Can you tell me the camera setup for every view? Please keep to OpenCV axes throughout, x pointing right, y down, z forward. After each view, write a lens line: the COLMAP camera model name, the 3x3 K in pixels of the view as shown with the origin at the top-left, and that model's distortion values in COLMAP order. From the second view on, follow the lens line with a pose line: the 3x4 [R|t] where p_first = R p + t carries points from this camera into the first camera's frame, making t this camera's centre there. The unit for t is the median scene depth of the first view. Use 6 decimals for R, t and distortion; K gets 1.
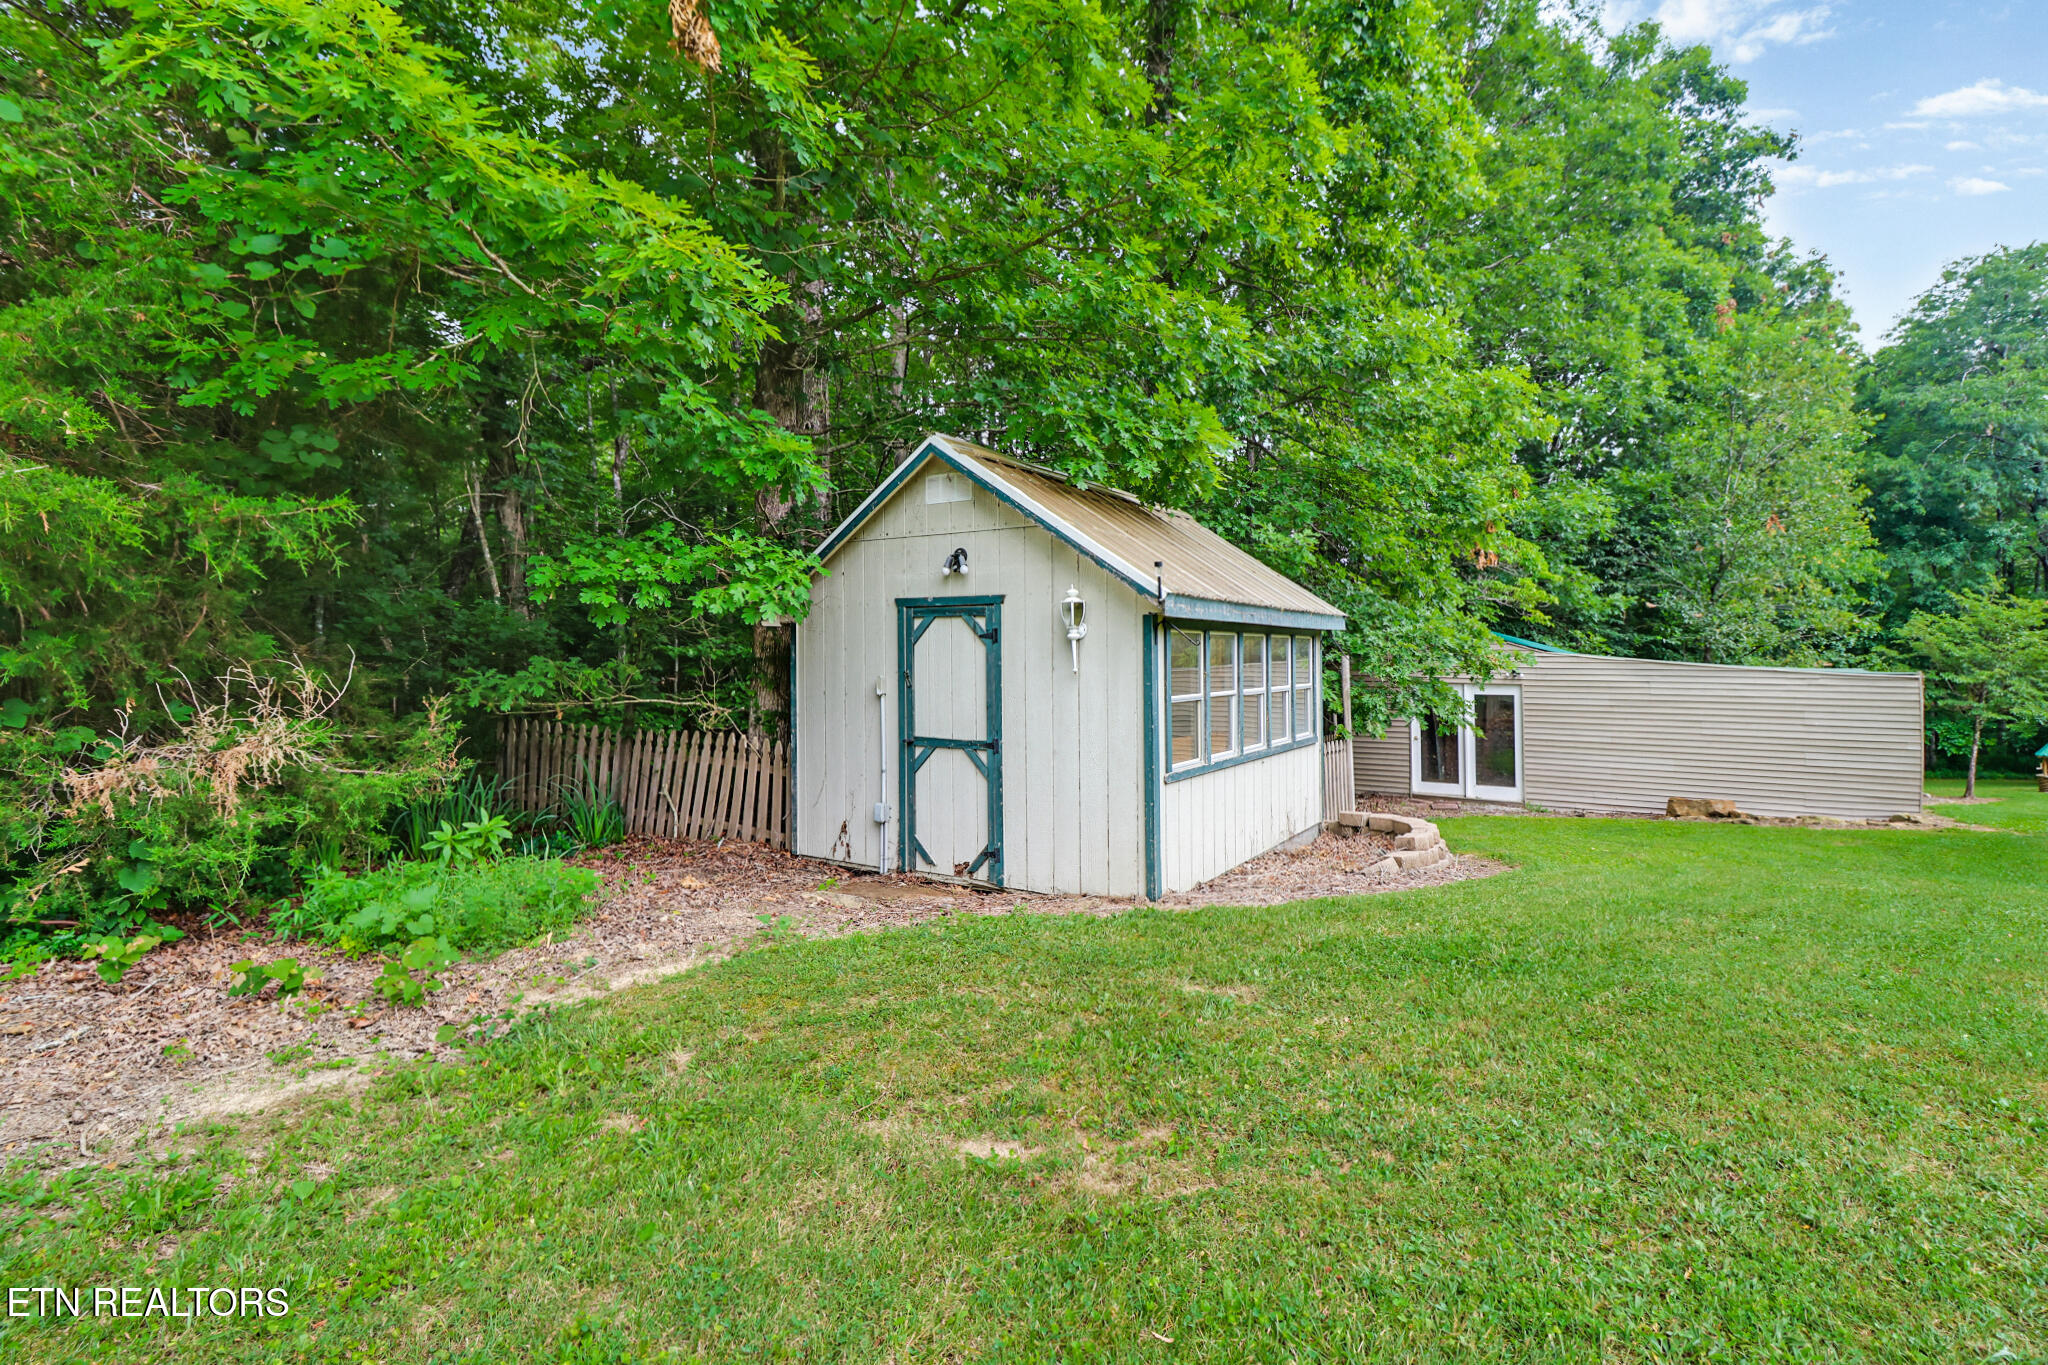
lens RADIAL K [[943.1, 0, 1018.0], [0, 943.1, 677.9], [0, 0, 1]] dist [-0.018967, -0.005839]
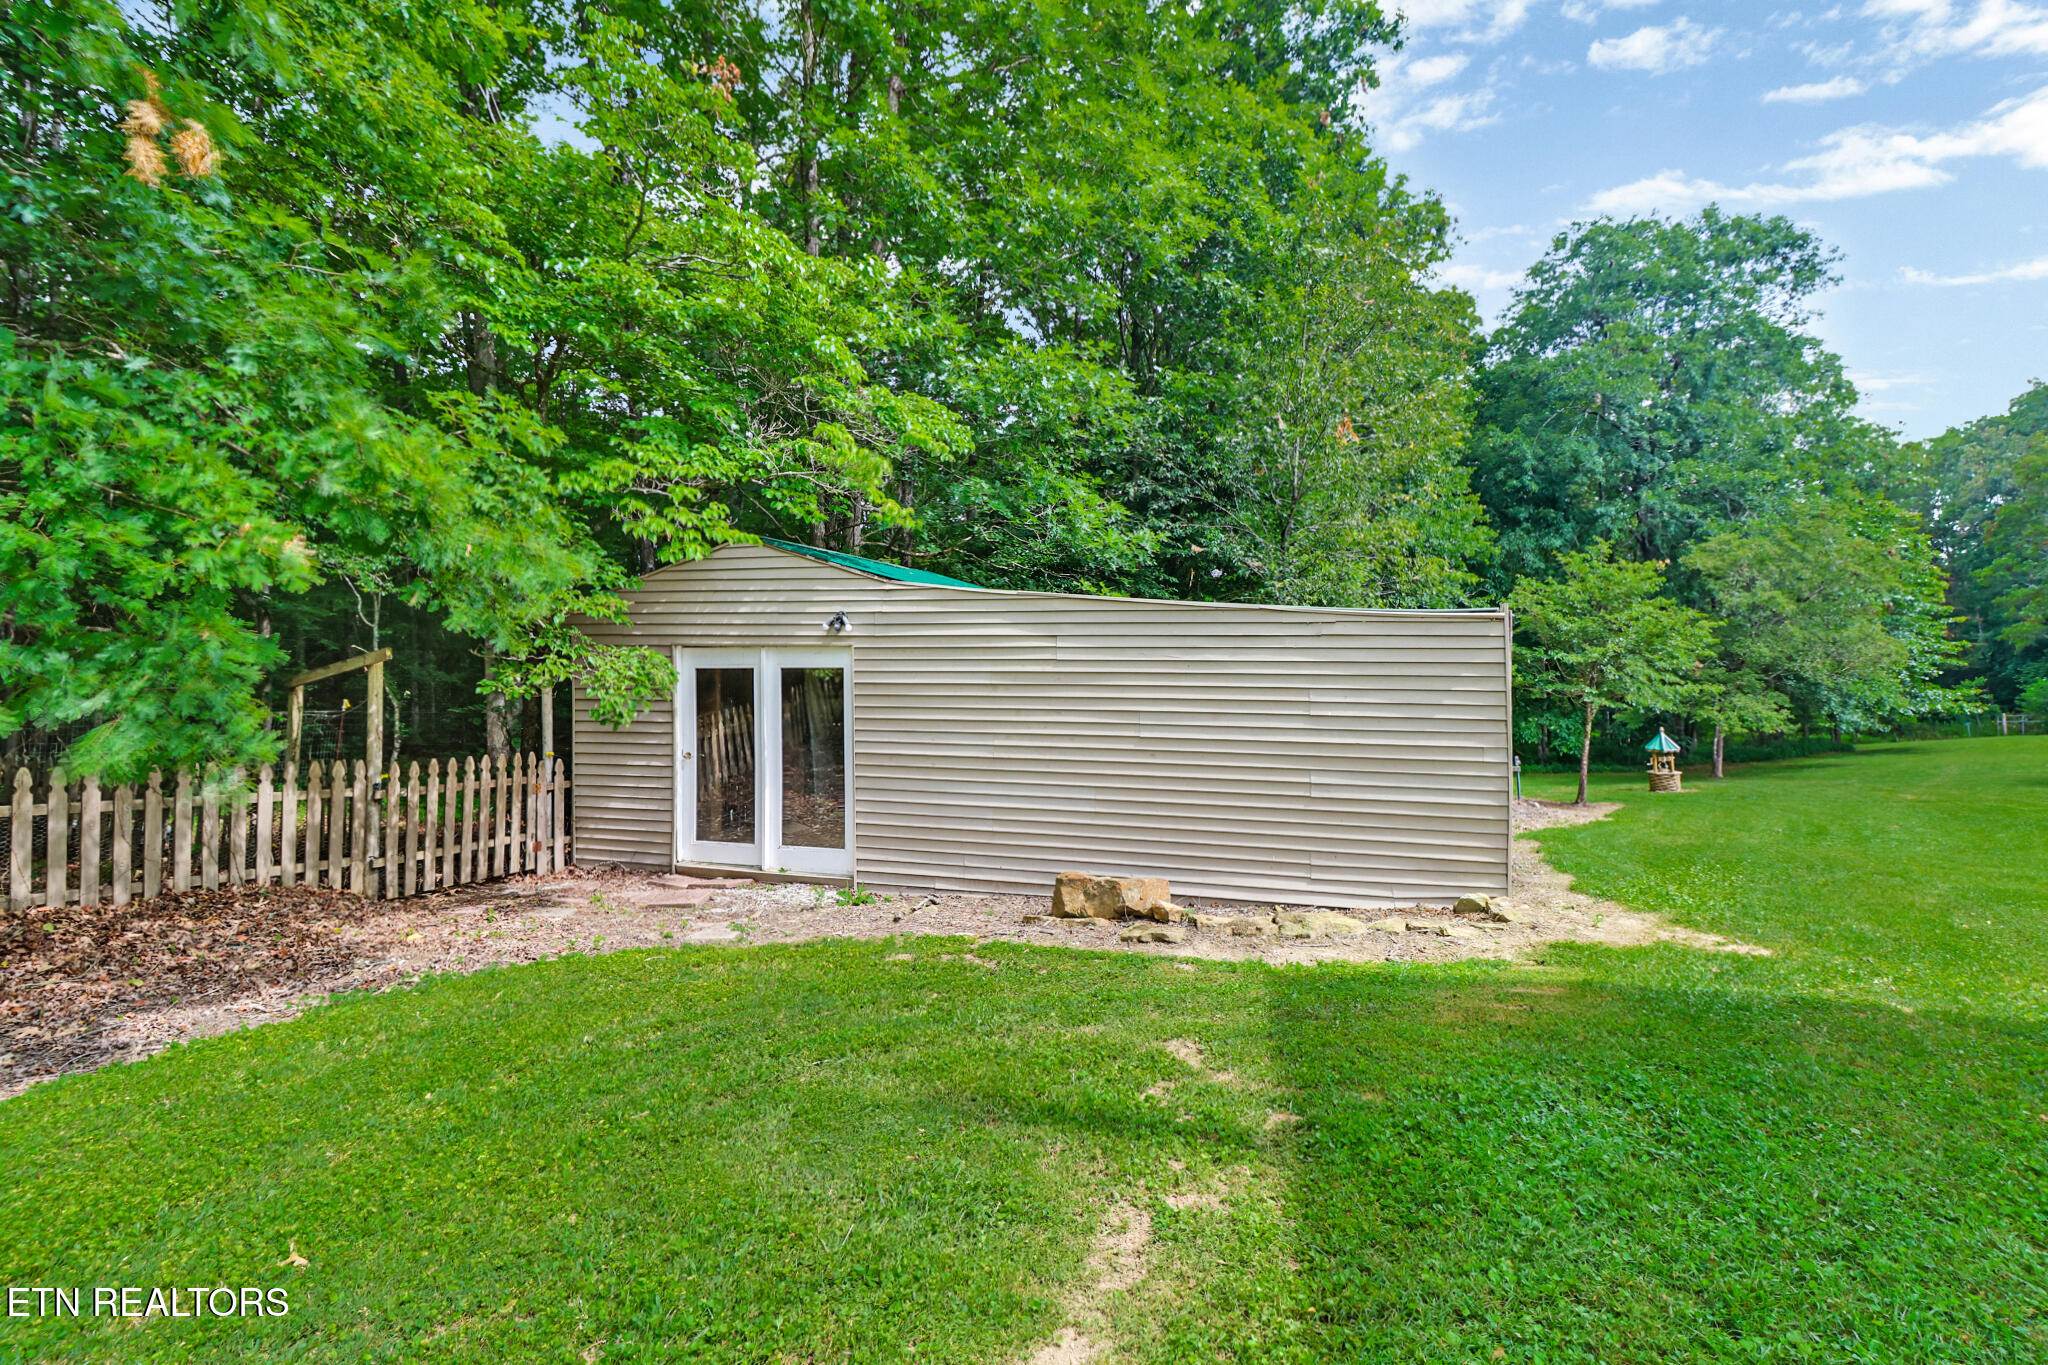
lens RADIAL K [[943.1, 0, 1023.4], [0, 943.1, 686.5], [0, 0, 1]] dist [-0.018967, -0.005839]
pose [[0.963534, -0.008816, 0.267439, 0.323426], [0.008774, 0.999961, 0.001350, 0.018836], [-0.267441, 0.001046, 0.963574, 0.316731]]
